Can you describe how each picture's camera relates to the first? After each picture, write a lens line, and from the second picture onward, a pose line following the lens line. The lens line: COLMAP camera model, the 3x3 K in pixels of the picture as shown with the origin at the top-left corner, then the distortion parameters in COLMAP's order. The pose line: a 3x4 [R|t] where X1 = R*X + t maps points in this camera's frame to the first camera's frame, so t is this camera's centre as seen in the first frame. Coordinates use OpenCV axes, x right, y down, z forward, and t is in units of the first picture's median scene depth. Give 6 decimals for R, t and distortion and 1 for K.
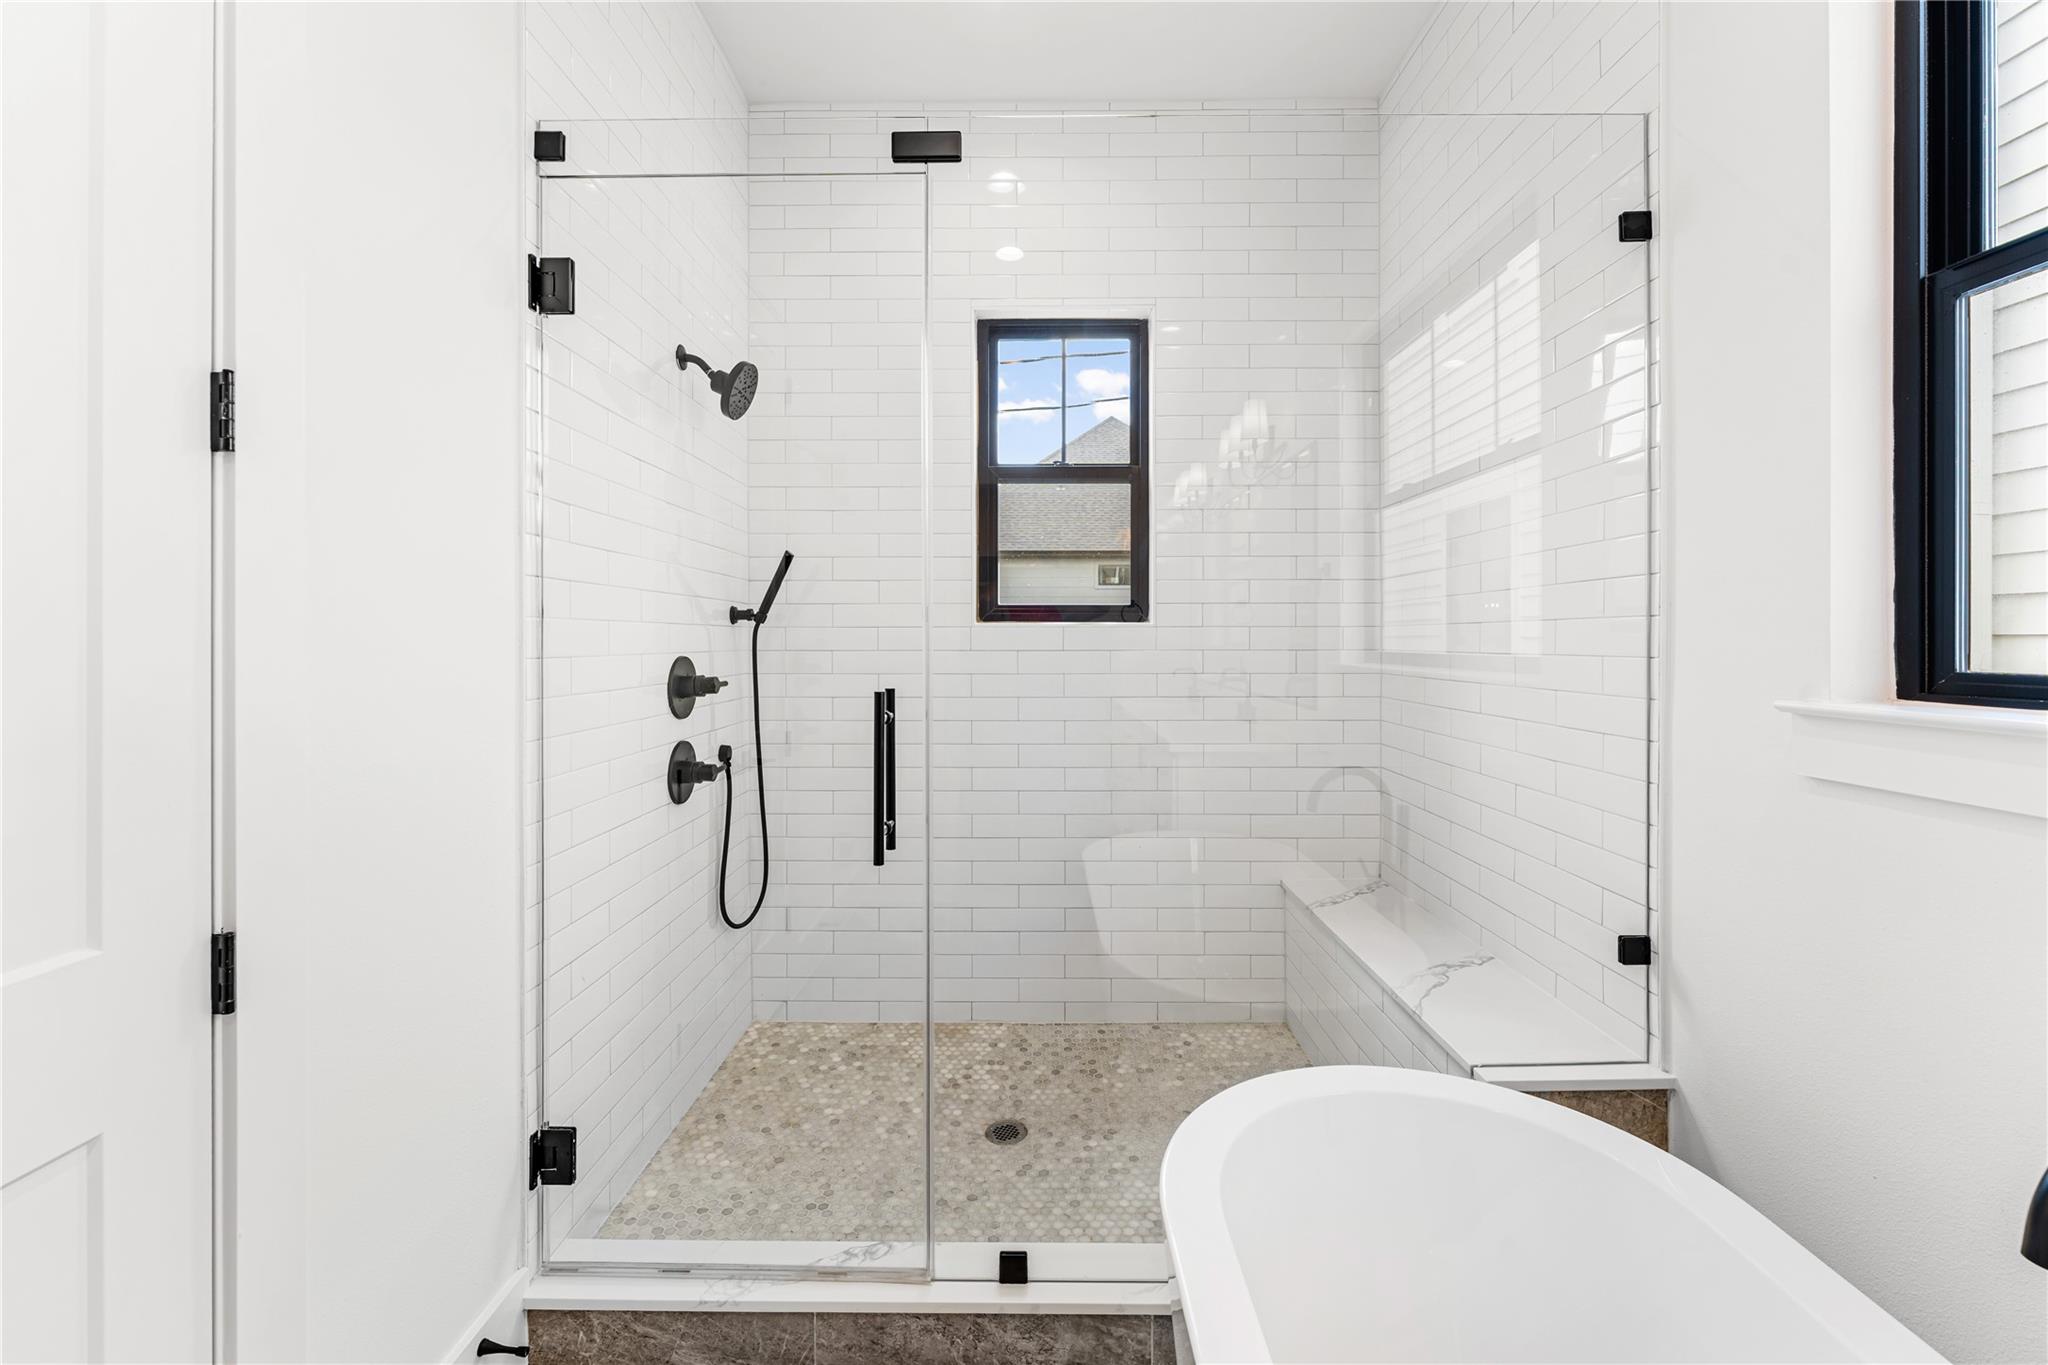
lens RADIAL K [[841.8, 0, 1016.5], [0, 841.8, 634.5], [0, 0, 1]] dist [0.000023, -0.000142]
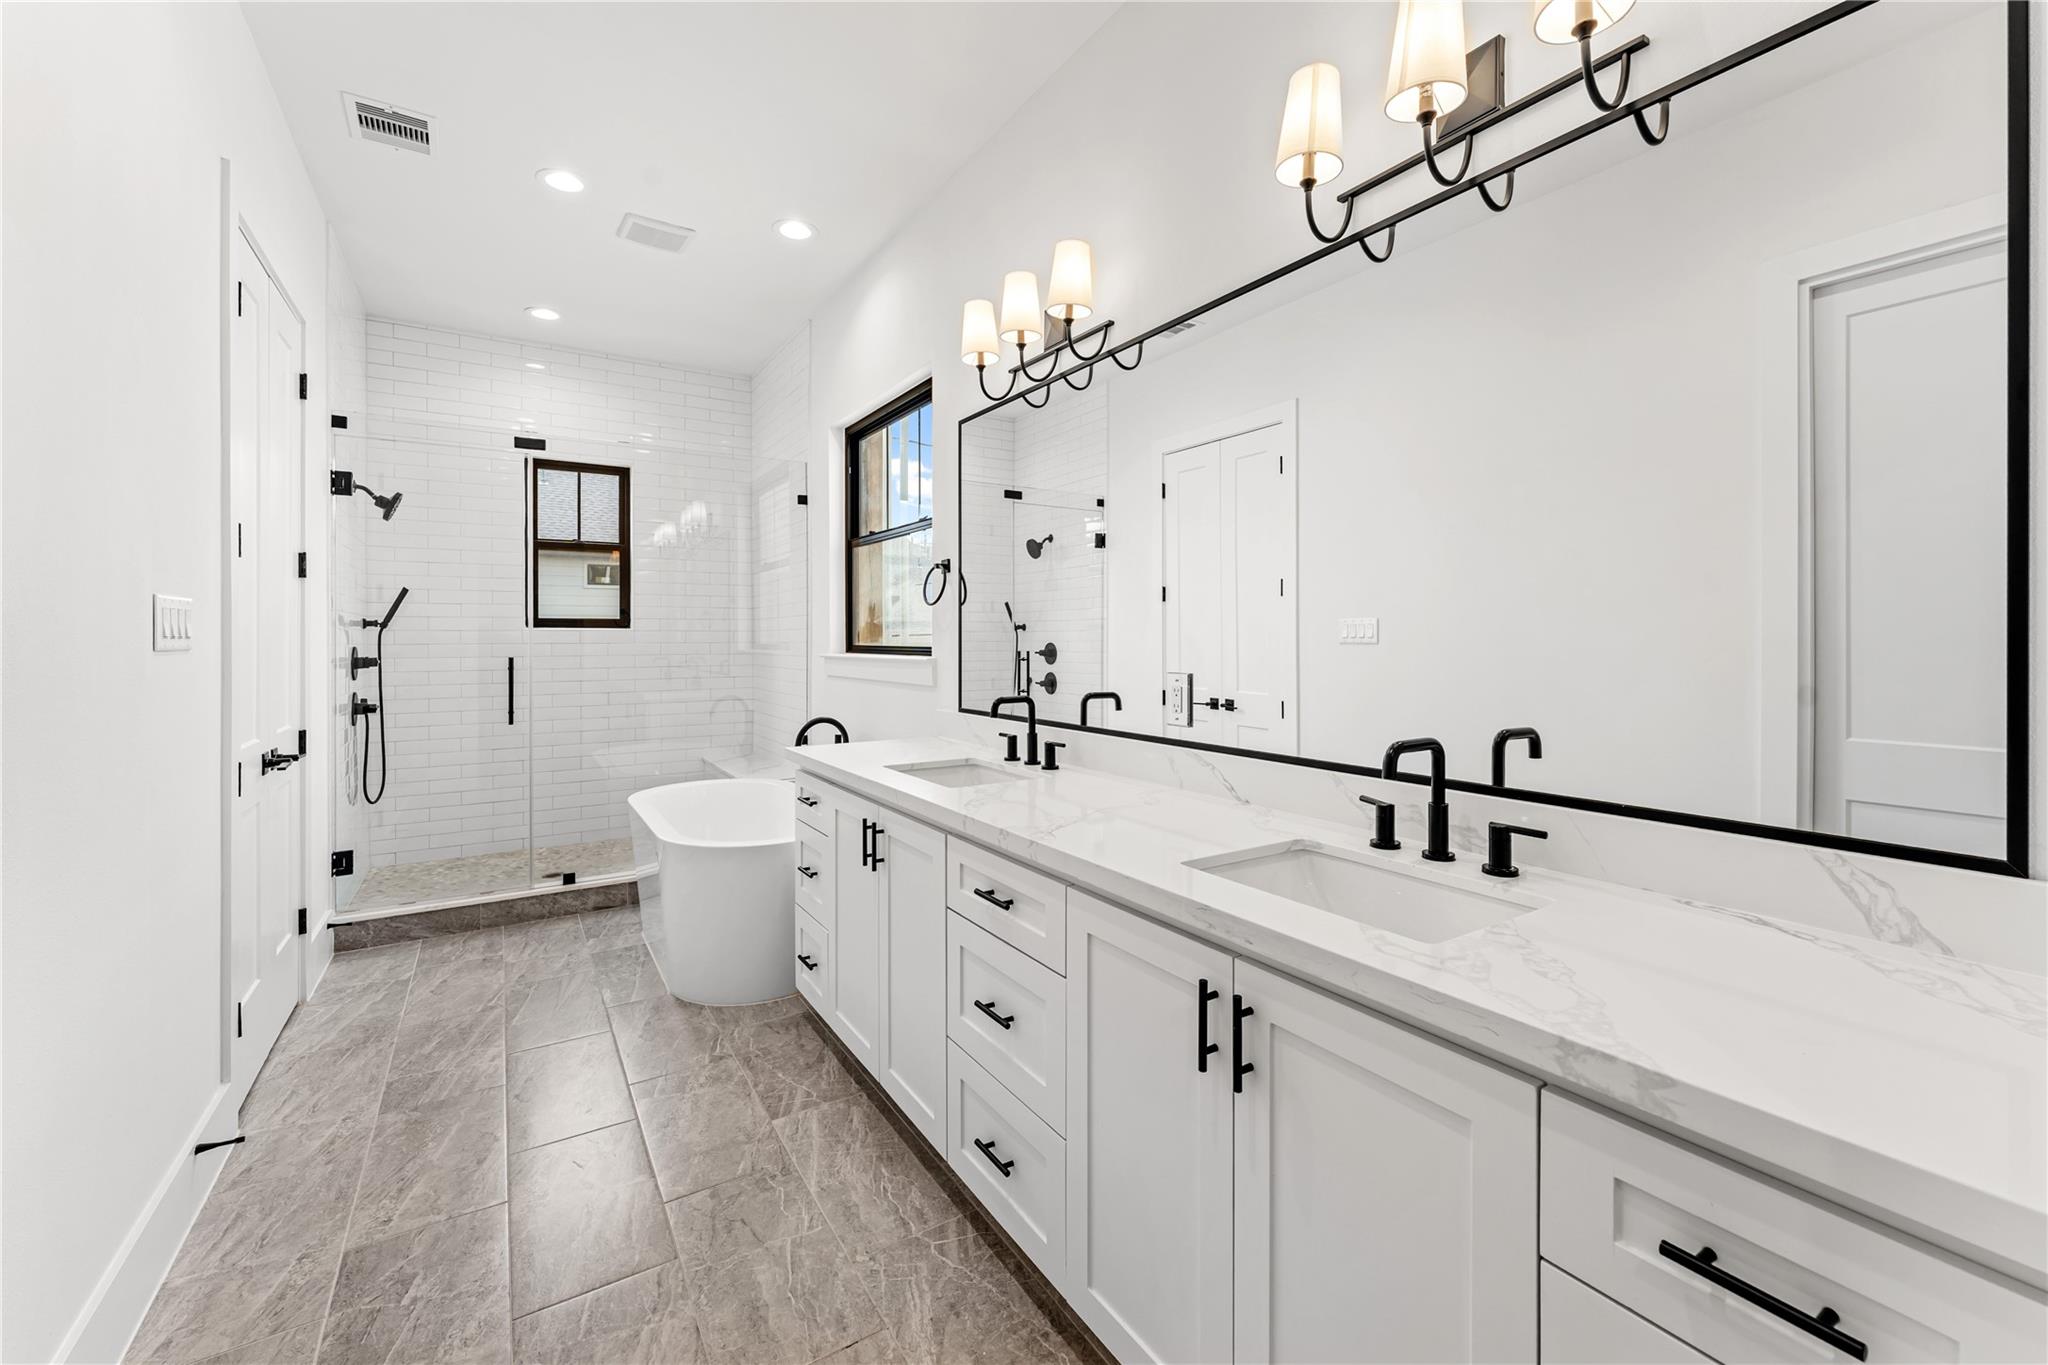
lens RADIAL K [[841.8, 0, 1016.5], [0, 841.8, 634.5], [0, 0, 1]] dist [0.000023, -0.000142]
pose [[0.841276, -0.000536, 0.540606, -0.141929], [0.000601, 1.000000, 0.000056, -0.001336], [-0.540606, 0.000278, 0.841276, -1.111384]]
